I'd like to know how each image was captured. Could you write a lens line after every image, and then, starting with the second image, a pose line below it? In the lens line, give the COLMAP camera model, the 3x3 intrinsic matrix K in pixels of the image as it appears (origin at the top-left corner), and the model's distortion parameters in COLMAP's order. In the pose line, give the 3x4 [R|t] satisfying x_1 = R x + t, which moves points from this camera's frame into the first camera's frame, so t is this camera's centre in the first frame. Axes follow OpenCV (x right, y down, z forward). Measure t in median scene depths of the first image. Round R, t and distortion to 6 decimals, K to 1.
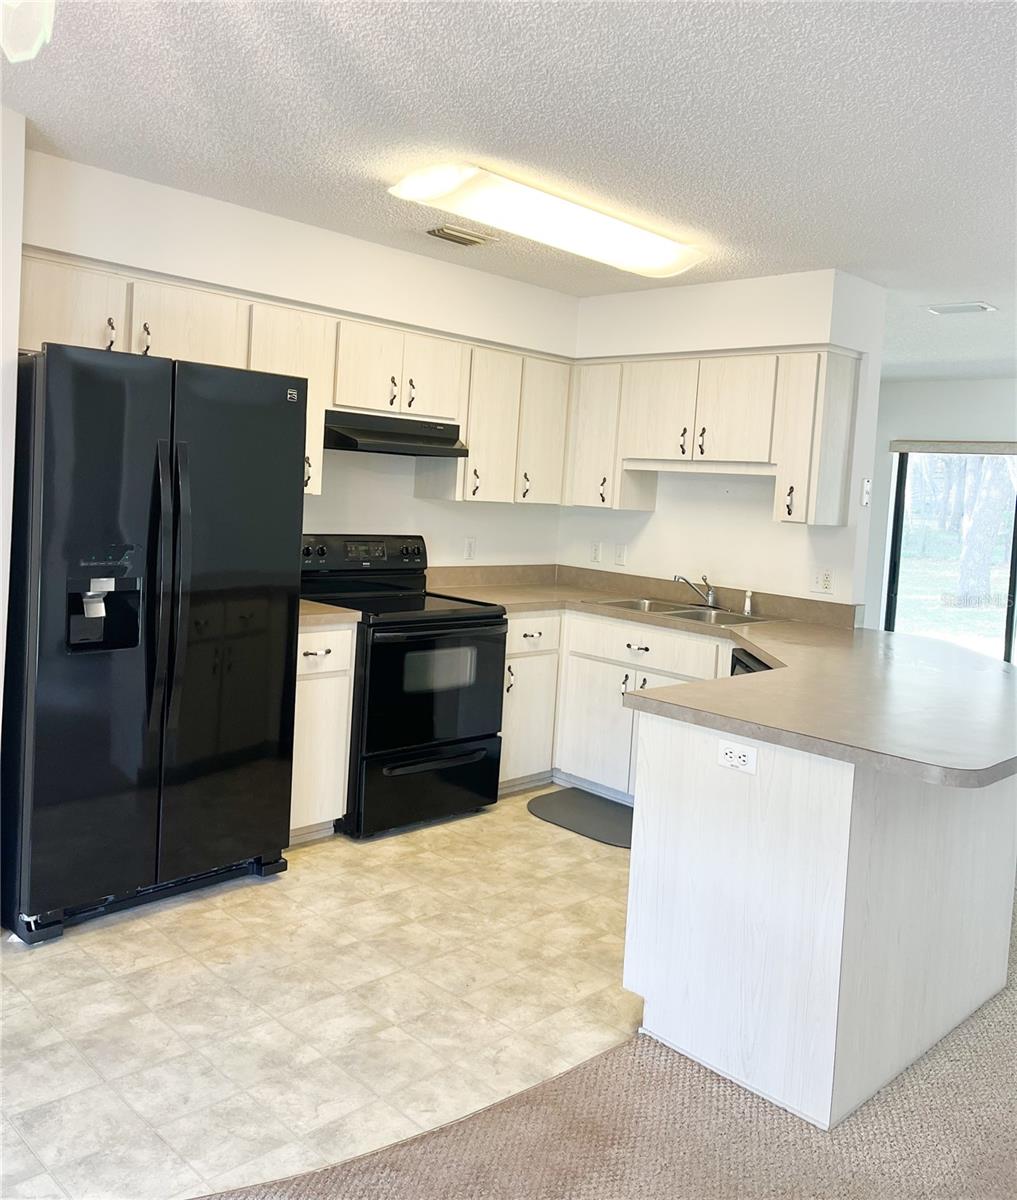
lens RADIAL K [[1016.5, 0, 509.2], [0, 1016.5, 525.6], [0, 0, 1]] dist [0.088297, -0.002982]
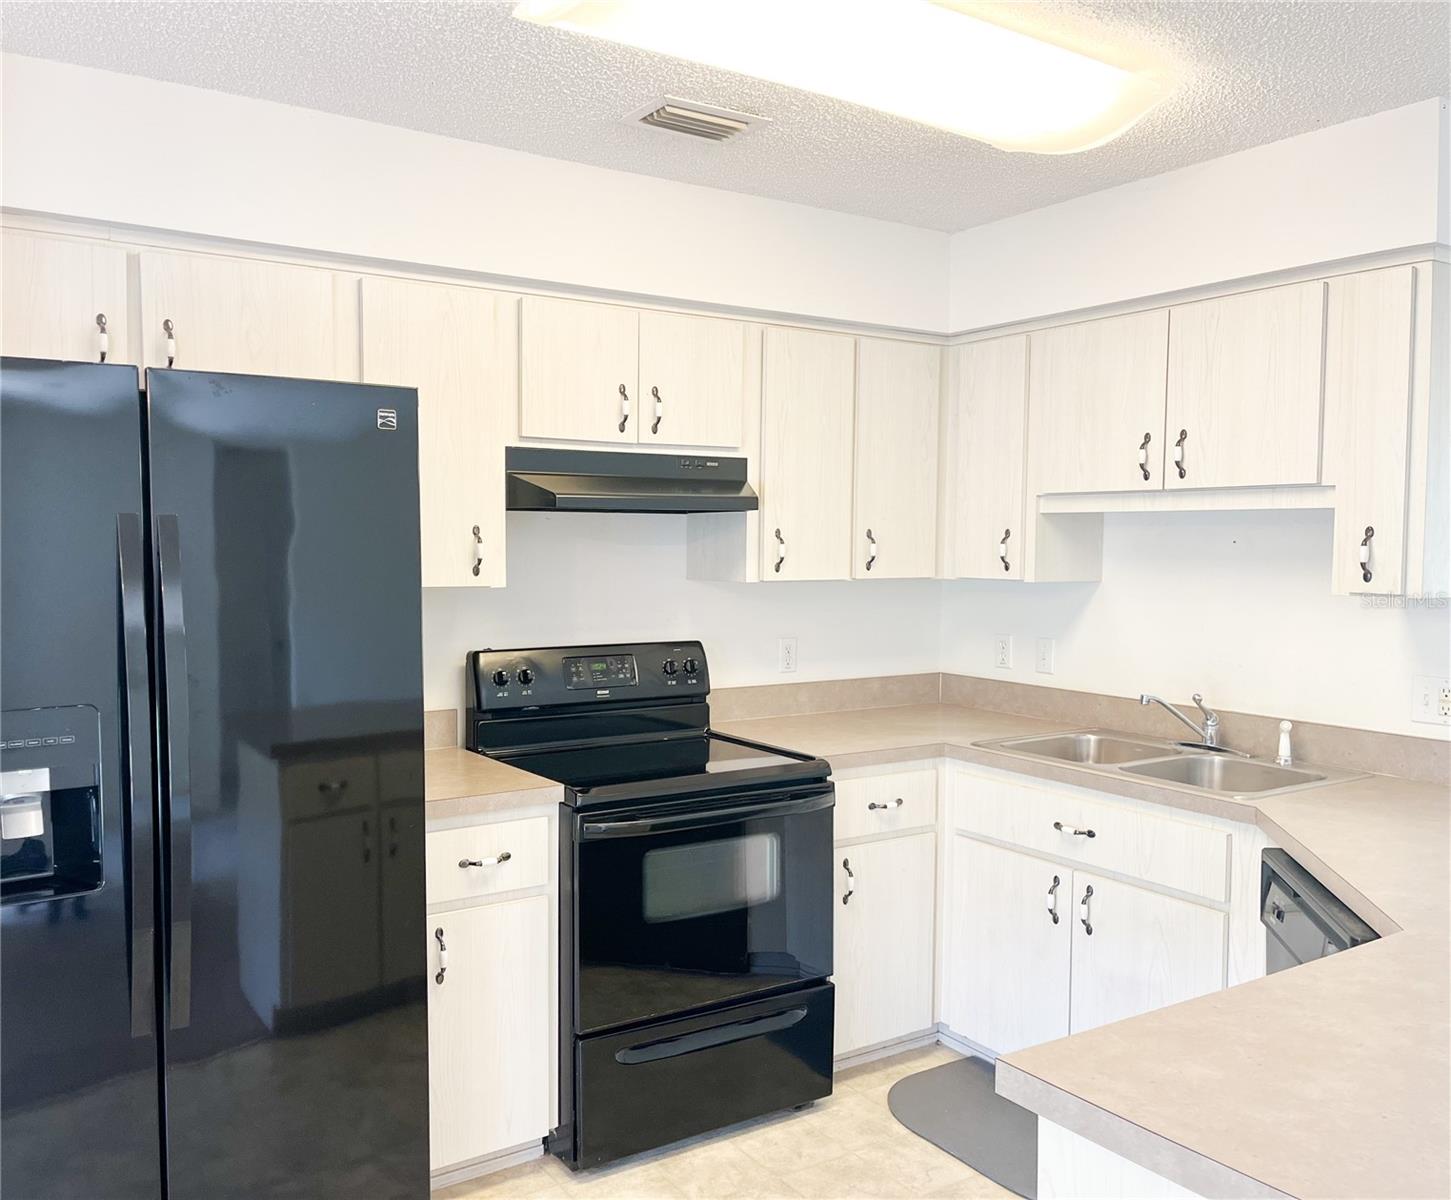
lens RADIAL K [[1204.4, 0, 645.7], [0, 1204.4, 601.7], [0, 0, 1]] dist [0.047449, -0.052020]
pose [[0.970853, -0.044749, -0.235463, 0.059368], [0.045569, 0.998959, -0.001960, -0.014971], [0.235305, -0.008827, 0.971881, 0.295171]]
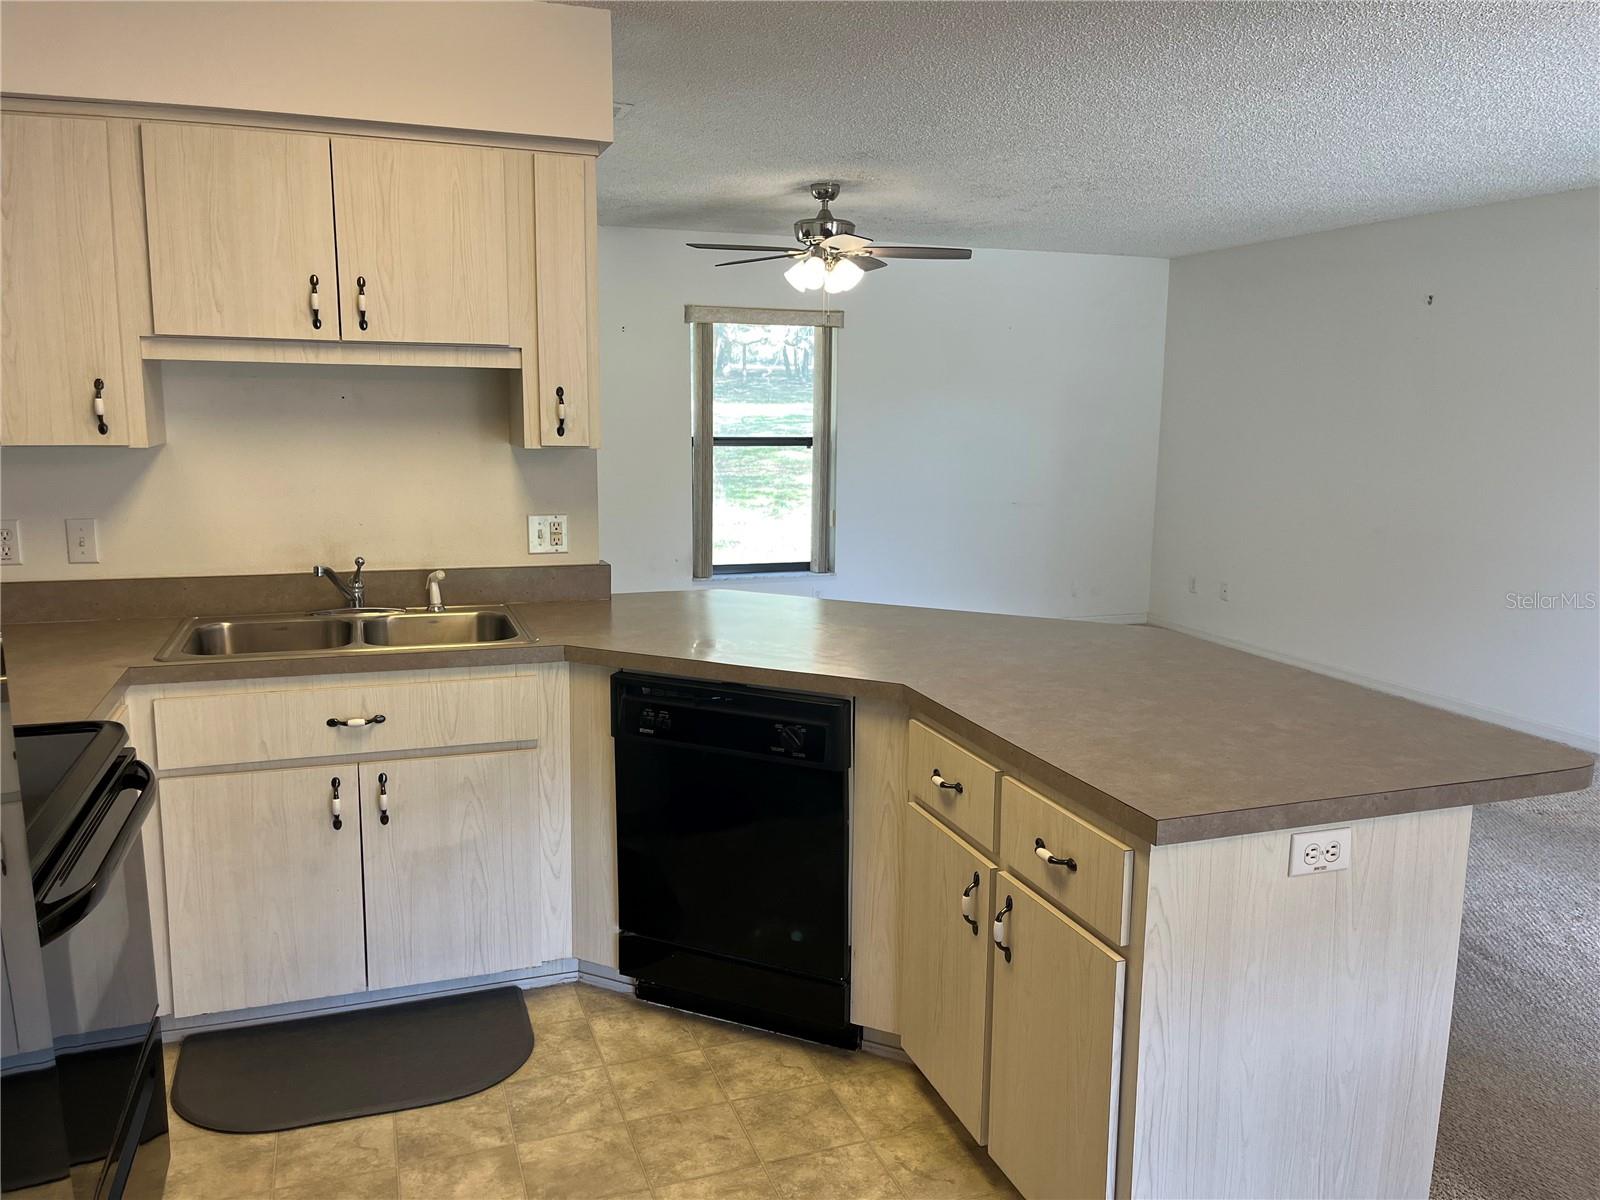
lens RADIAL K [[1207.0, 0, 800.0], [0, 1207.0, 600.0], [0, 0, 1]] dist [0.006637, 0.002304]
pose [[0.434265, -0.200238, 0.878248, -0.291518], [0.049446, 0.978809, 0.198716, -0.047312], [-0.899427, -0.042869, 0.434963, 0.537437]]
